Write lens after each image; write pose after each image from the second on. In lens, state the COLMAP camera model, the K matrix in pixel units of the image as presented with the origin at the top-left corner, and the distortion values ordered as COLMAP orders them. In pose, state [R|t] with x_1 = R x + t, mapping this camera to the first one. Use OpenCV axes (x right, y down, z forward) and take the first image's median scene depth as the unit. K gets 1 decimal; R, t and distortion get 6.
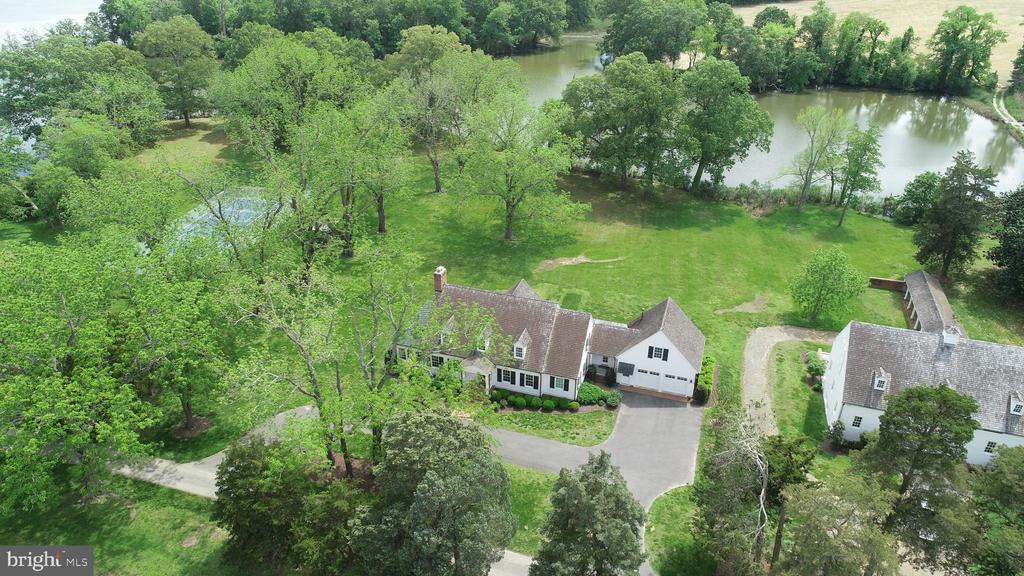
lens RADIAL K [[690.9, 0, 512.6], [0, 690.9, 288.2], [0, 0, 1]] dist [0.008482, 0.005175]
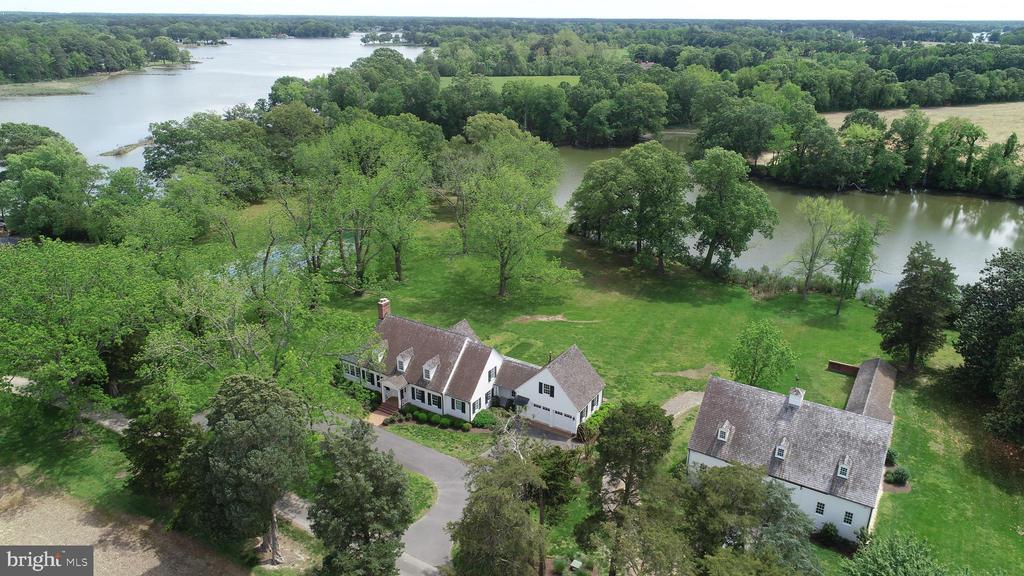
lens RADIAL K [[690.9, 0, 511.1], [0, 690.9, 287.6], [0, 0, 1]] dist [0.008482, 0.005175]
pose [[0.971777, 0.085501, -0.219862, 0.285236], [-0.113254, 0.986668, -0.116874, 0.050530], [0.206938, 0.138475, 0.968505, -0.087662]]
